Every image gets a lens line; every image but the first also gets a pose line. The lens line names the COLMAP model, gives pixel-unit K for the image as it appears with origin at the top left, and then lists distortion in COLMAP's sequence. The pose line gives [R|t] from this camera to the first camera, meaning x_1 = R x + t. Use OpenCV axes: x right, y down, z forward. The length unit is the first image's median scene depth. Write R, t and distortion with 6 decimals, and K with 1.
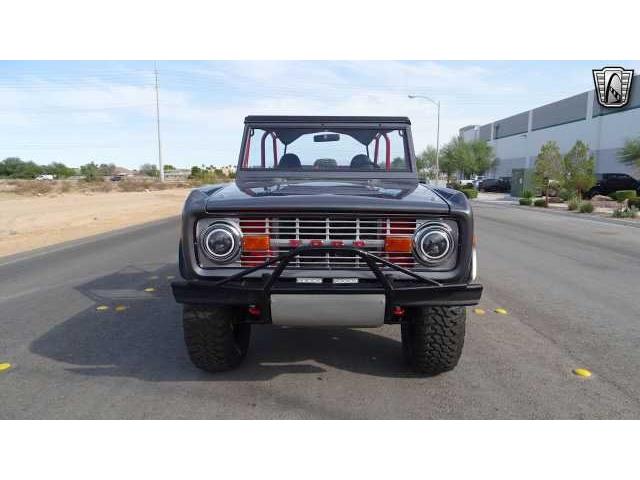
lens RADIAL K [[445.2, 0, 320.0], [0, 445.2, 240.0], [0, 0, 1]] dist [0.000196, -0.000523]
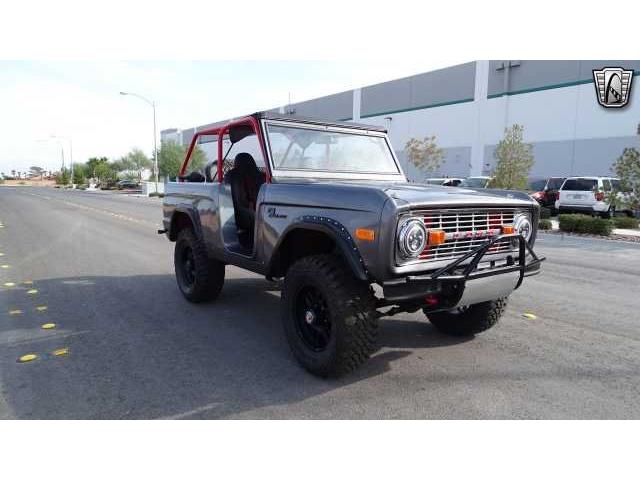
lens RADIAL K [[447.5, 0, 321.2], [0, 447.5, 246.9], [0, 0, 1]] dist [-0.000132, -0.027938]
pose [[0.797916, -0.073890, 0.598223, -0.880438], [0.069465, 0.997118, 0.030507, -0.020220], [-0.598753, 0.017213, 0.800749, 0.247756]]
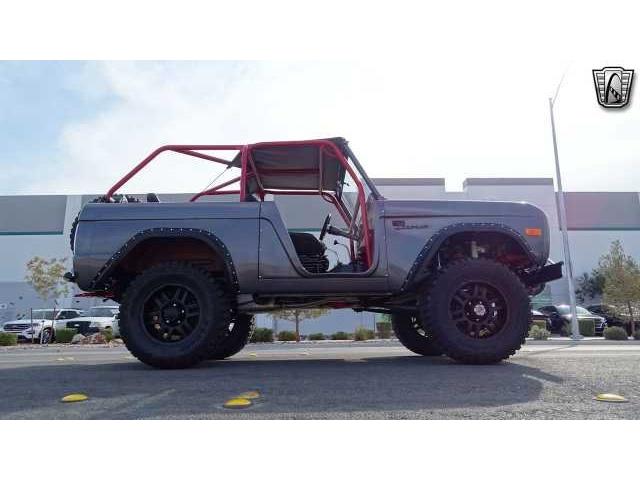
lens RADIAL K [[449.4, 0, 318.5], [0, 449.4, 242.4], [0, 0, 1]] dist [-0.013127, -0.004606]
pose [[-0.005821, 0.199998, 0.979779, -1.468849], [0.144731, 0.969647, -0.197070, 0.173381], [-0.989454, 0.140658, -0.034591, 1.533194]]
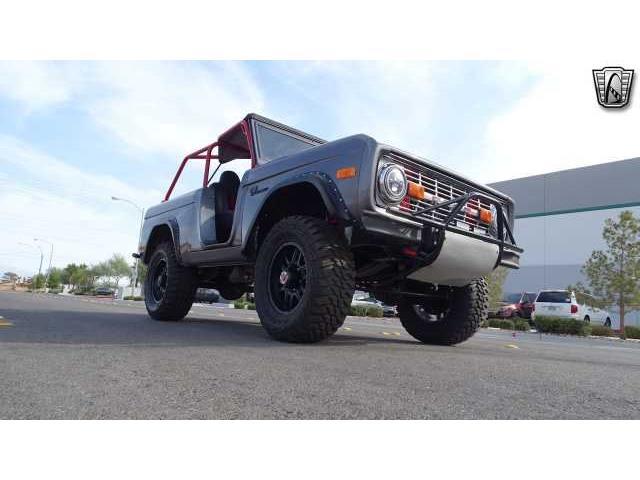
lens RADIAL K [[449.4, 0, 318.5], [0, 449.4, 242.4], [0, 0, 1]] dist [-0.013127, -0.004606]
pose [[0.769781, 0.146610, 0.621243, -0.859628], [0.015319, 0.968741, -0.247600, 0.345086], [-0.638124, 0.200114, 0.743473, 0.300321]]
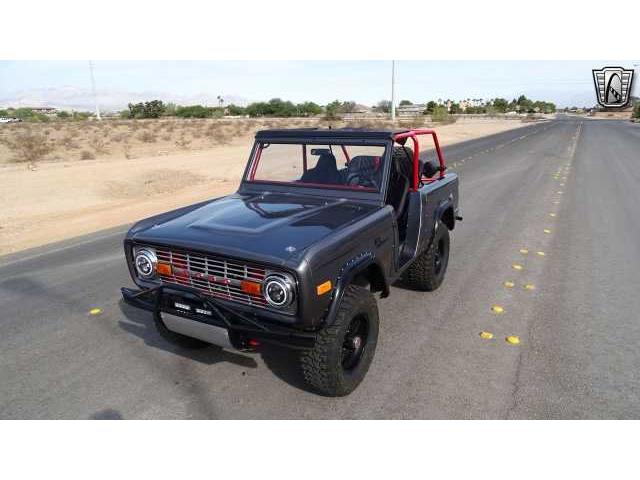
lens RADIAL K [[445.2, 0, 320.0], [0, 445.2, 240.0], [0, 0, 1]] dist [0.000196, -0.000523]
pose [[0.877071, 0.112001, -0.467121, 0.740023], [-0.047384, 0.987868, 0.147891, -0.250826], [0.478018, -0.107577, 0.871737, 0.071732]]
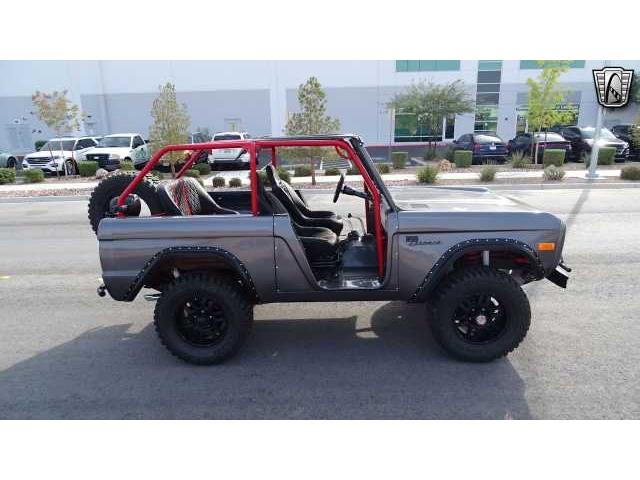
lens RADIAL K [[447.5, 0, 321.2], [0, 447.5, 246.9], [0, 0, 1]] dist [-0.000132, -0.027938]
pose [[0.023067, -0.262297, 0.964712, -1.472339], [0.160244, 0.953462, 0.255406, -0.421563], [-0.986808, 0.148698, 0.064025, 1.436895]]
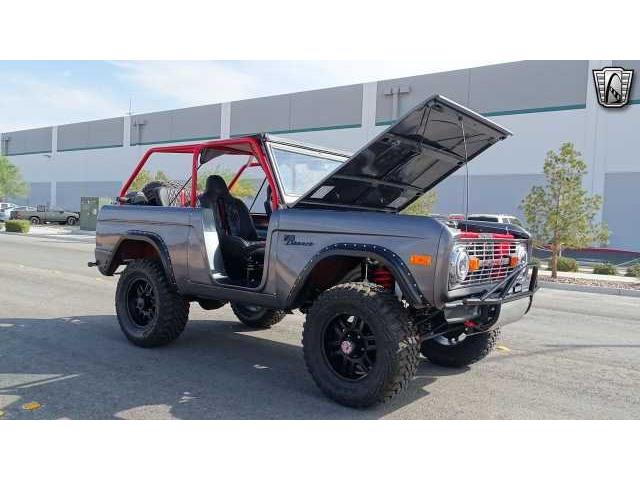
lens RADIAL K [[548.8, 0, 320.0], [0, 548.8, 240.0], [0, 0, 1]] dist [-0.006675, -0.007130]
pose [[0.607362, -0.003658, 0.794417, -1.315337], [0.067224, 0.996639, -0.046807, -0.013924], [-0.791576, 0.081833, 0.605566, 0.377190]]
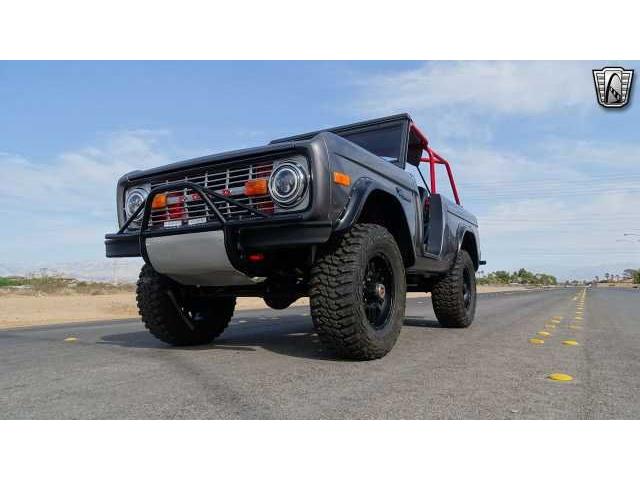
lens RADIAL K [[445.2, 0, 320.0], [0, 445.2, 240.0], [0, 0, 1]] dist [0.000196, -0.000523]
pose [[0.868683, -0.063623, -0.491266, 0.667631], [-0.054459, 0.973441, -0.222367, 0.287036], [0.492366, 0.219920, 0.842146, 0.223025]]
